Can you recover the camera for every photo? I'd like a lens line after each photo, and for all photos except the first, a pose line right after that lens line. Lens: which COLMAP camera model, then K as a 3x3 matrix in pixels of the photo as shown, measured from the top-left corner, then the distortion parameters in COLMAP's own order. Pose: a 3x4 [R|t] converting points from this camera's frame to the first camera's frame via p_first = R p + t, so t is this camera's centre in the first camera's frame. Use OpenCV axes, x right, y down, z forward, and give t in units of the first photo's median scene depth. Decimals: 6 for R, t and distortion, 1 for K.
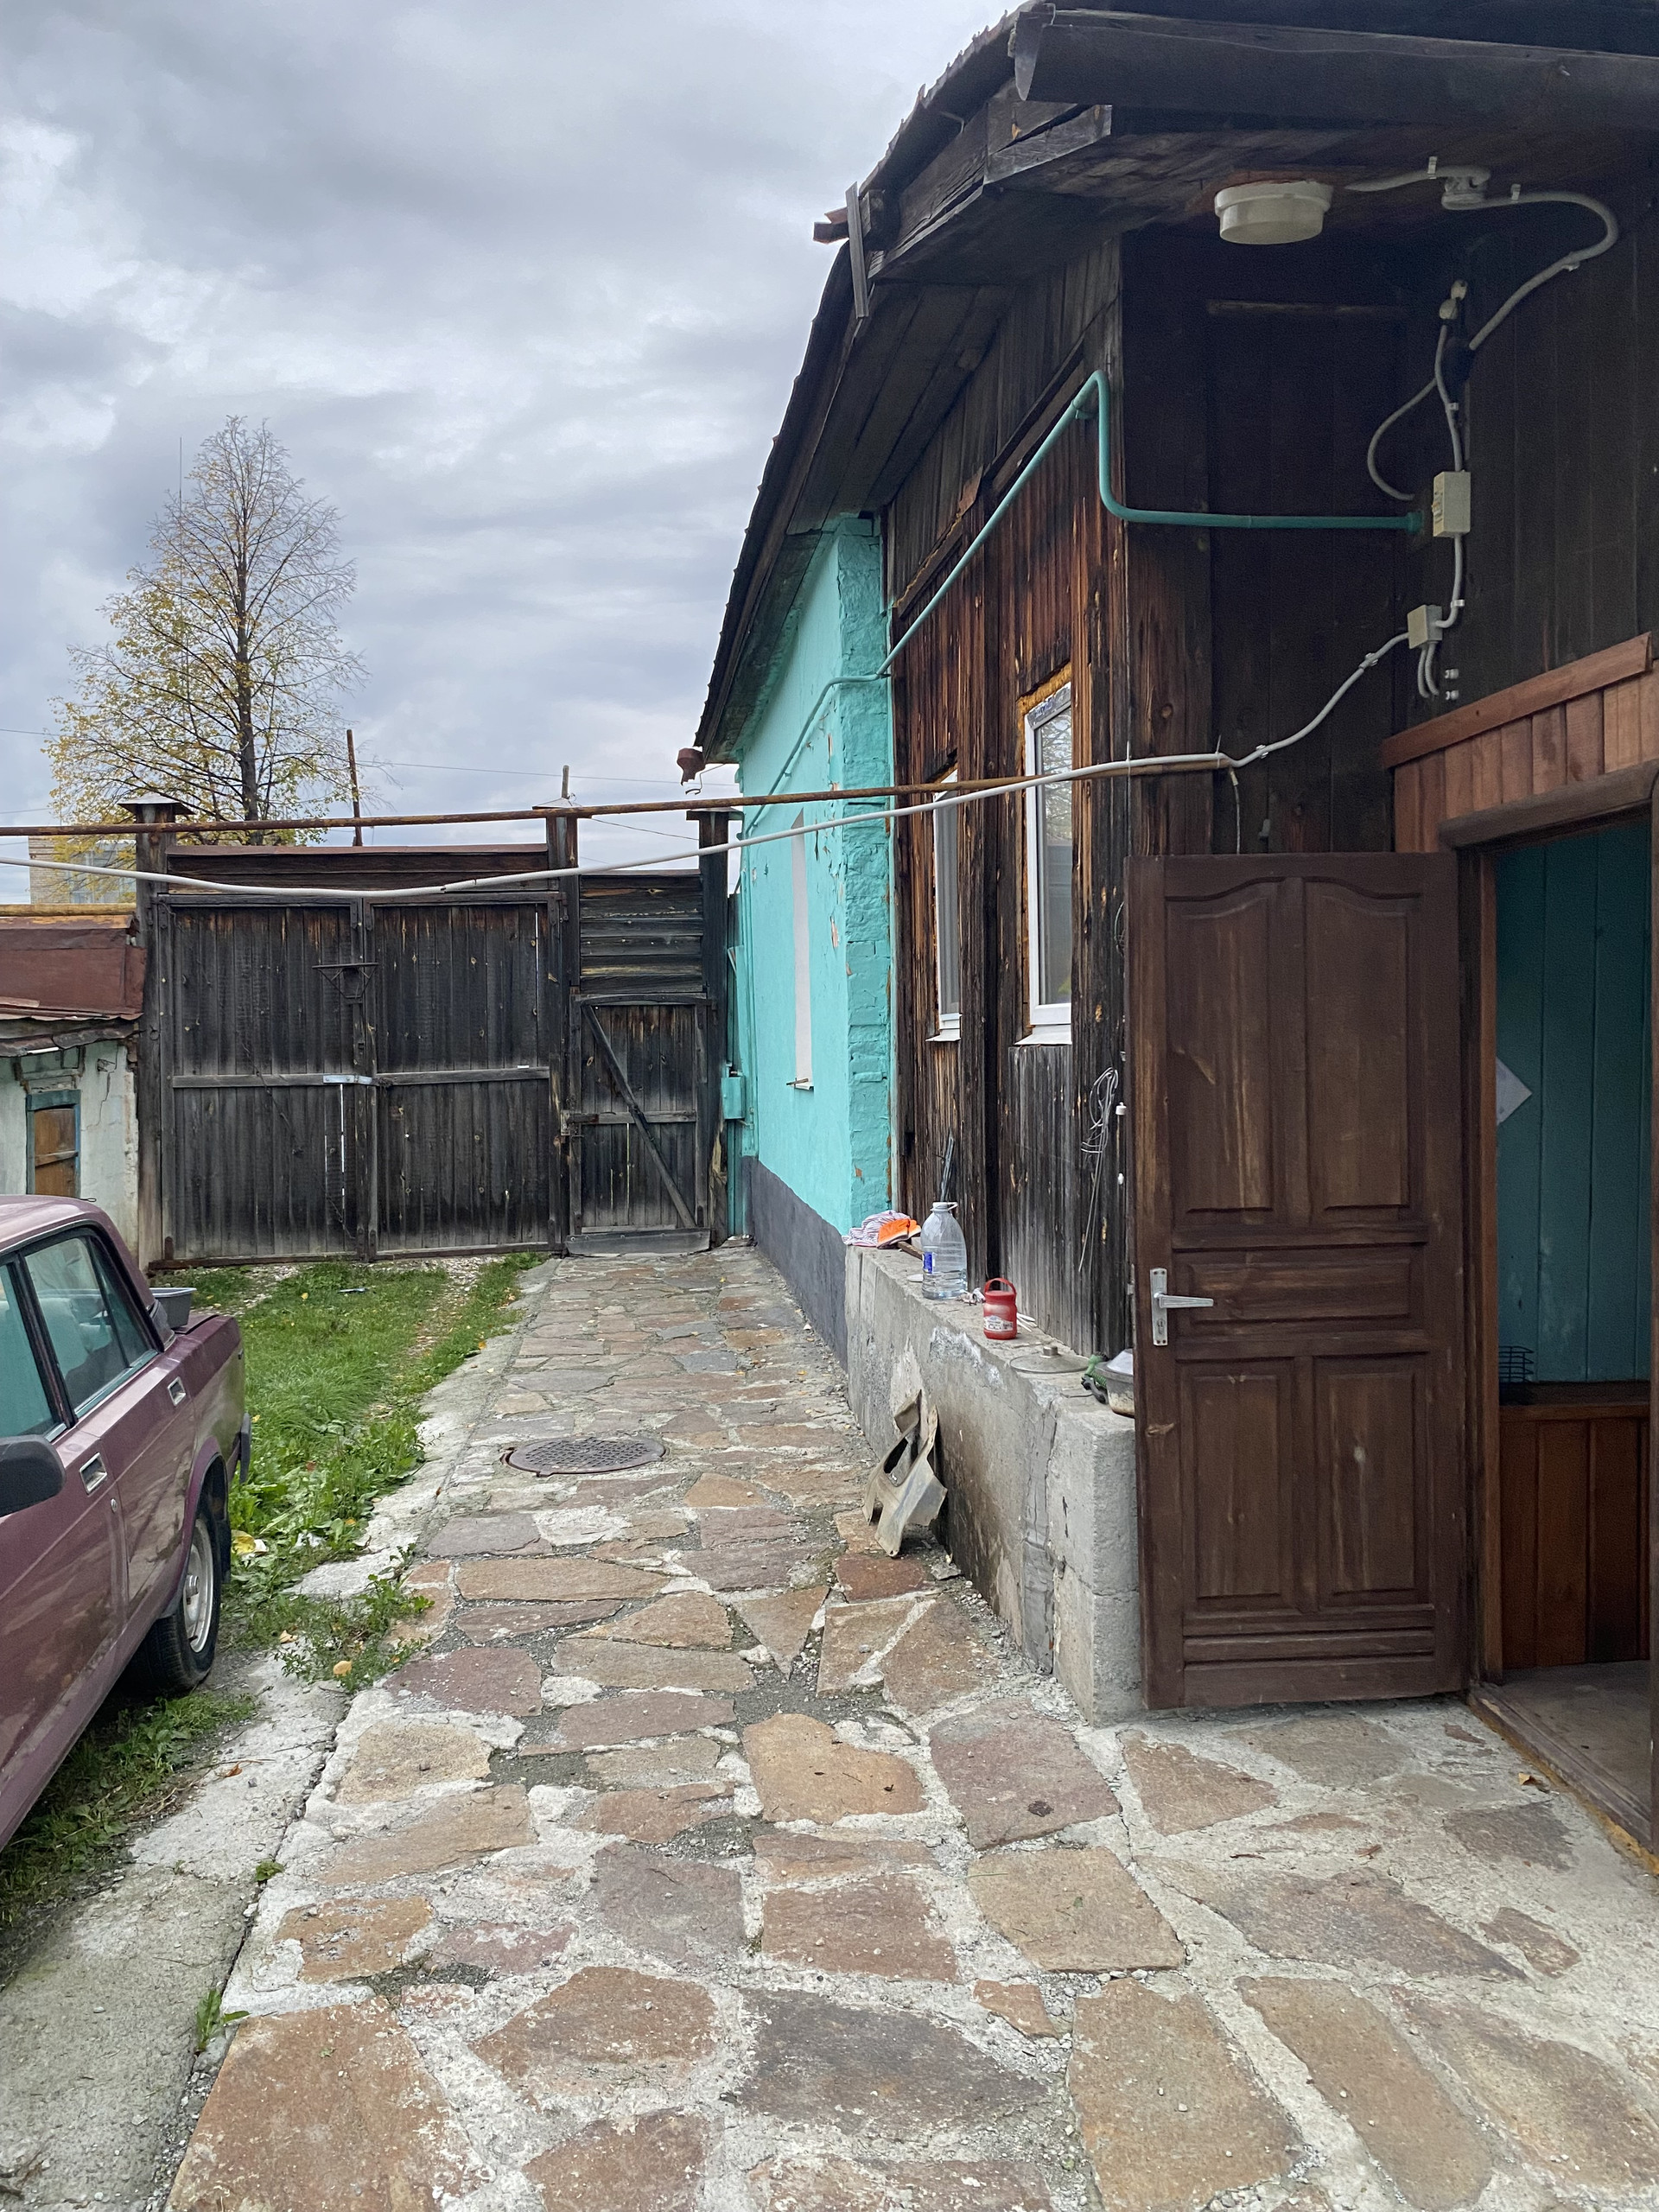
lens RADIAL K [[1670.3, 0, 824.8], [0, 1670.3, 1117.7], [0, 0, 1]] dist [0.128716, -0.324582]
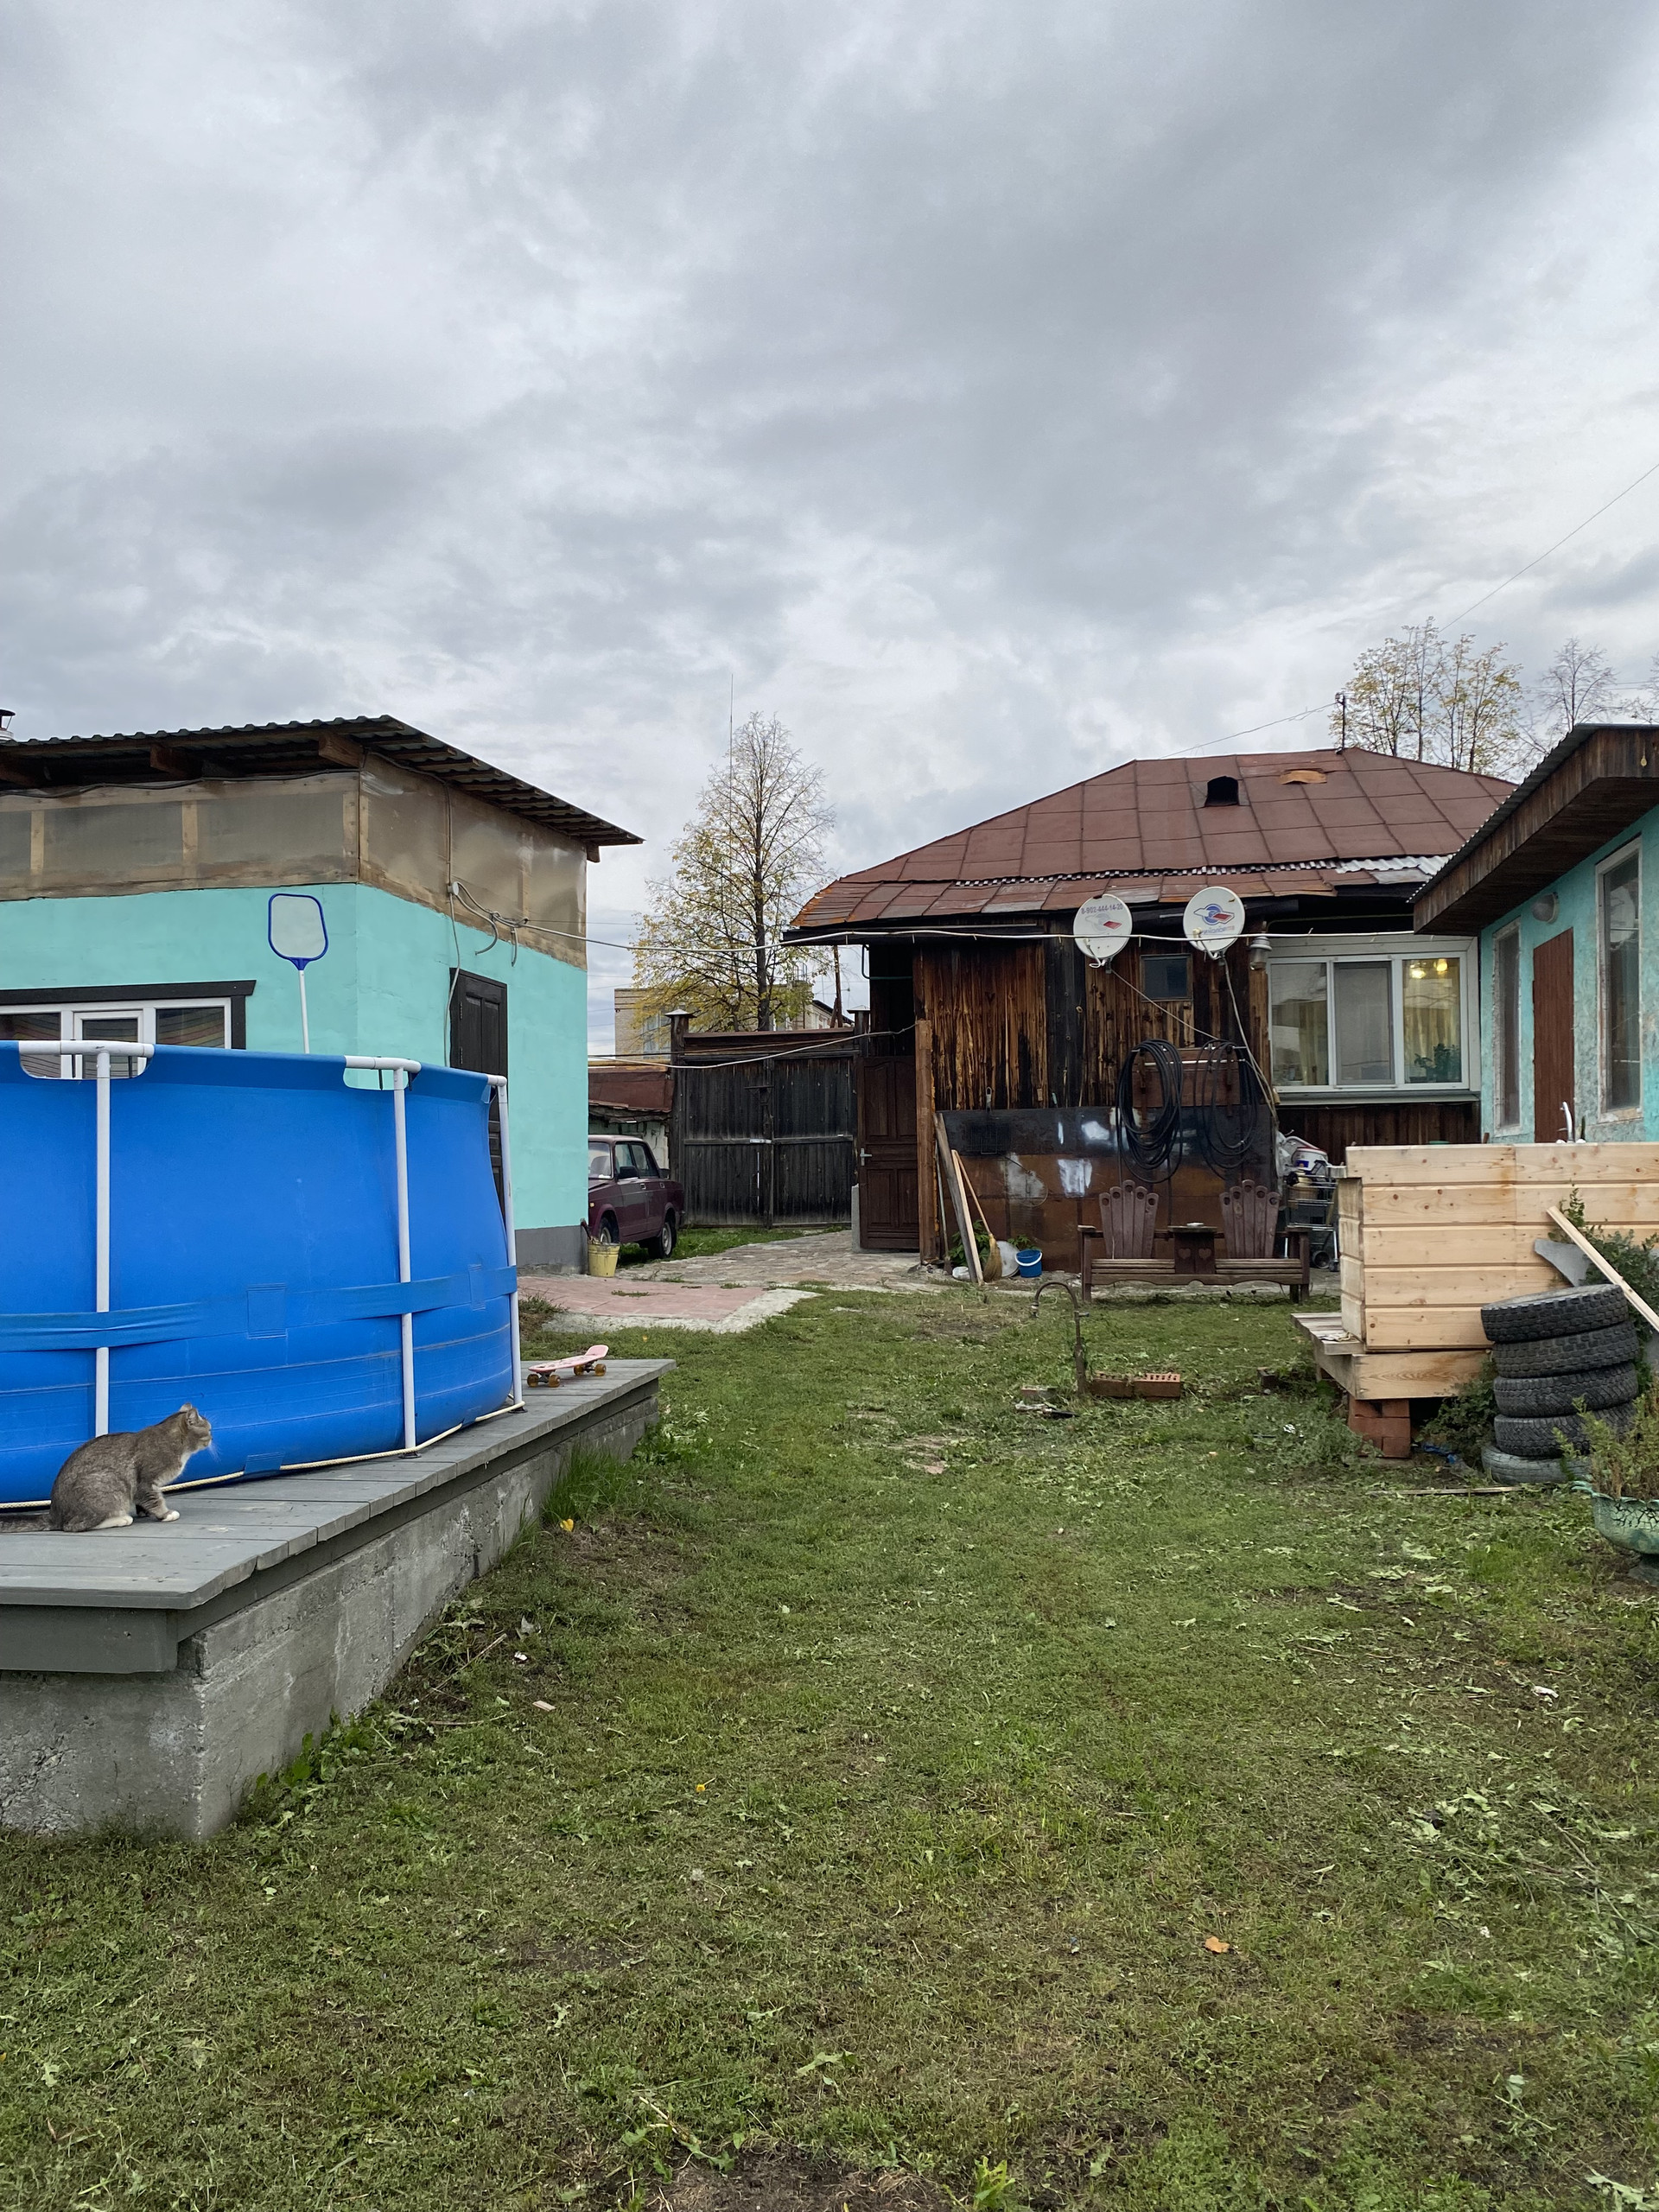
lens RADIAL K [[1686.1, 0, 823.1], [0, 1686.1, 1136.5], [0, 0, 1]] dist [0.019431, -0.020573]
pose [[0.951916, -0.000416, -0.306358, 0.431520], [-0.019085, 0.997976, -0.060657, 0.096682], [0.305763, 0.063587, 0.949982, -0.966698]]
